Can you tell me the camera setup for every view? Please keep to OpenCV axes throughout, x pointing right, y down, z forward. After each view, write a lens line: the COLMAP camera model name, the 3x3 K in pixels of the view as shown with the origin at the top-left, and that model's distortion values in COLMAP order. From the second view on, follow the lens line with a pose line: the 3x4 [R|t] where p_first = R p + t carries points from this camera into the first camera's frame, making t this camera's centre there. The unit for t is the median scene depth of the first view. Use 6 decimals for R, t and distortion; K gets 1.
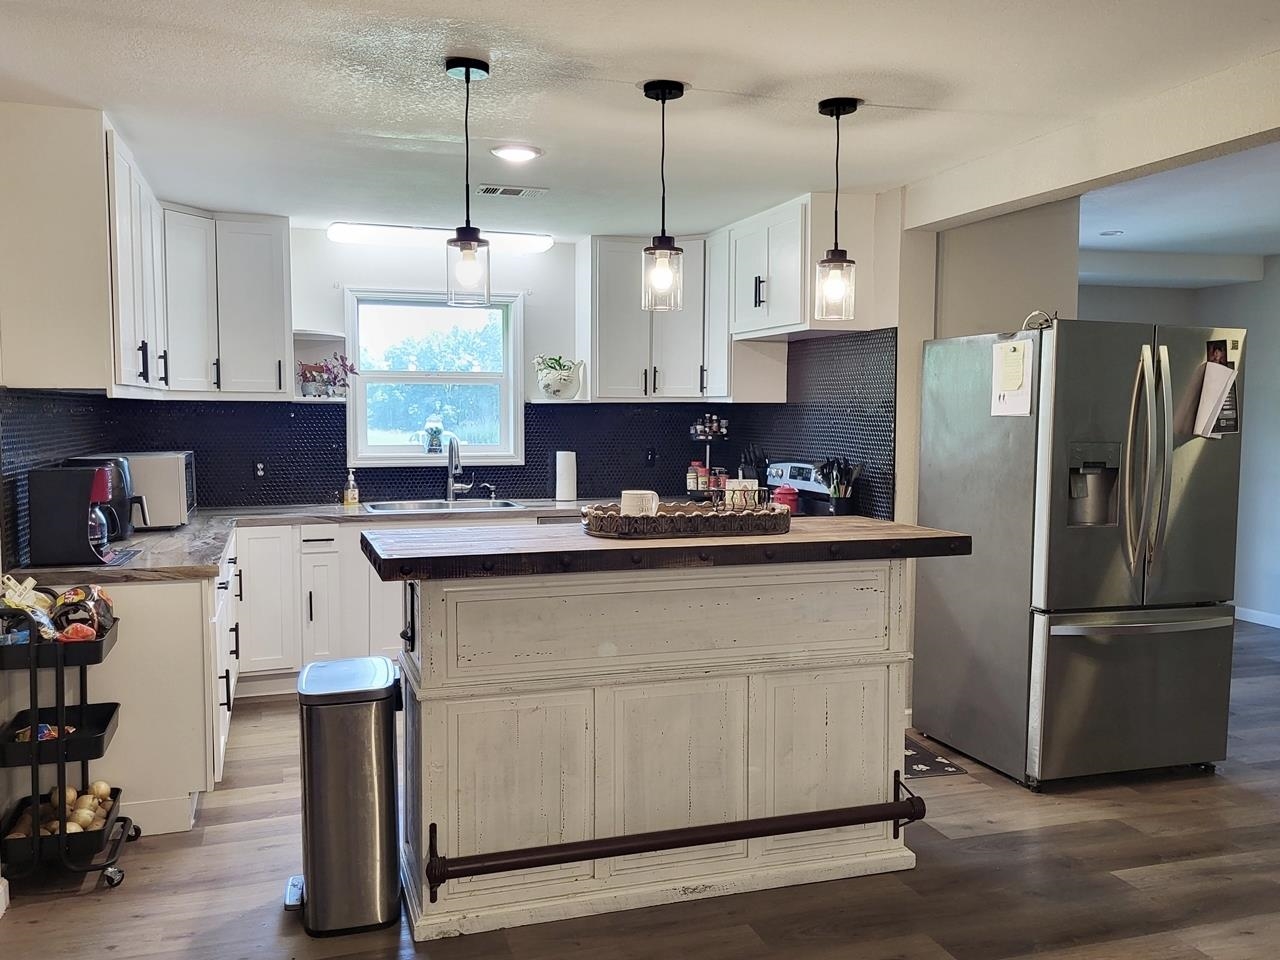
lens RADIAL K [[1068.6, 0, 640.0], [0, 1068.6, 480.0], [0, 0, 1]] dist [0.028616, 0.001911]
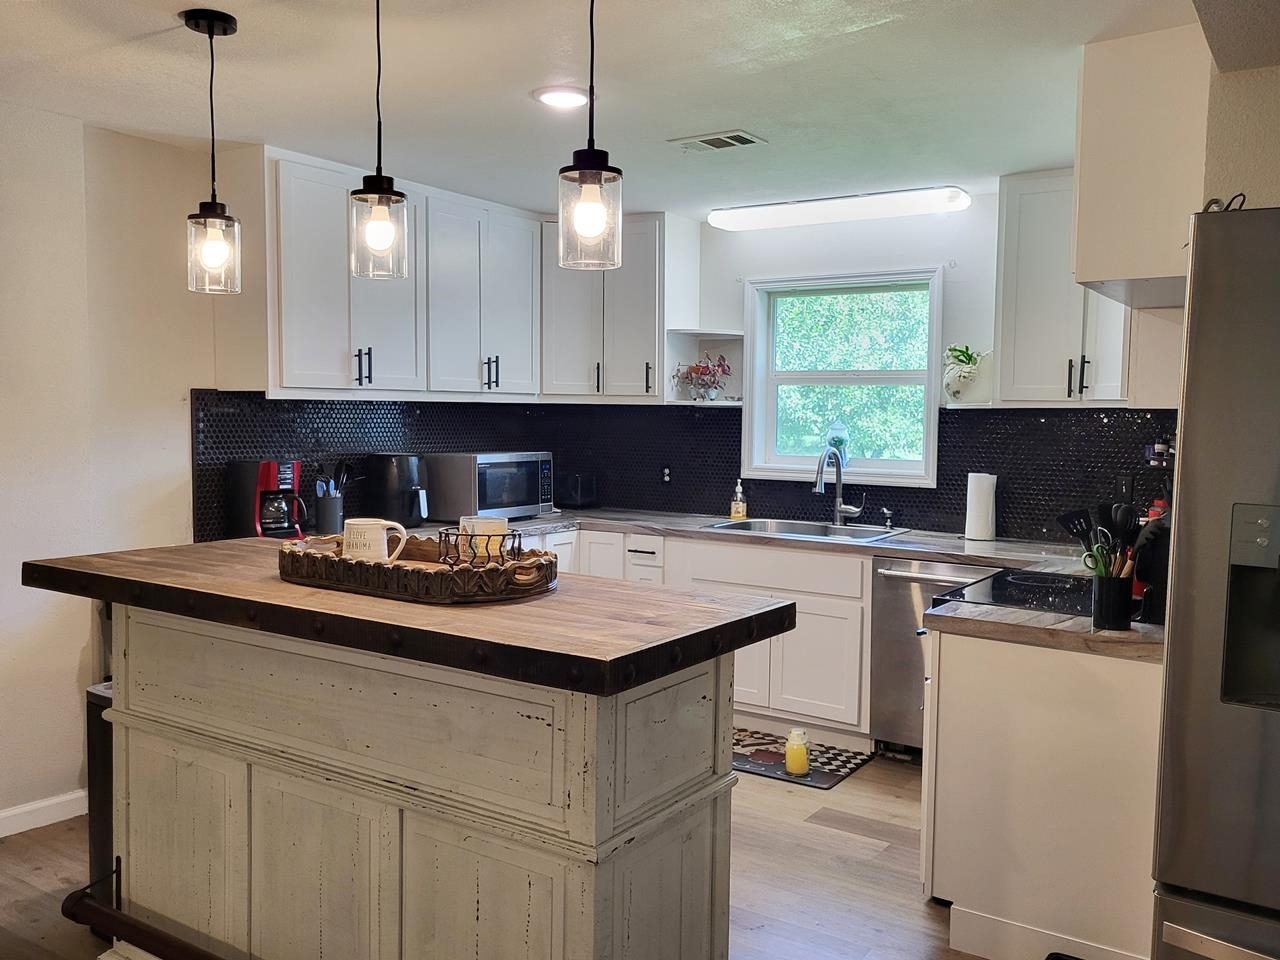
lens RADIAL K [[1068.6, 0, 640.0], [0, 1068.6, 480.0], [0, 0, 1]] dist [0.028616, 0.001911]
pose [[0.629117, 0.057925, -0.775149, 0.380687], [-0.063145, 0.997732, 0.023309, -0.025830], [0.774741, 0.034283, 0.631348, 0.361027]]
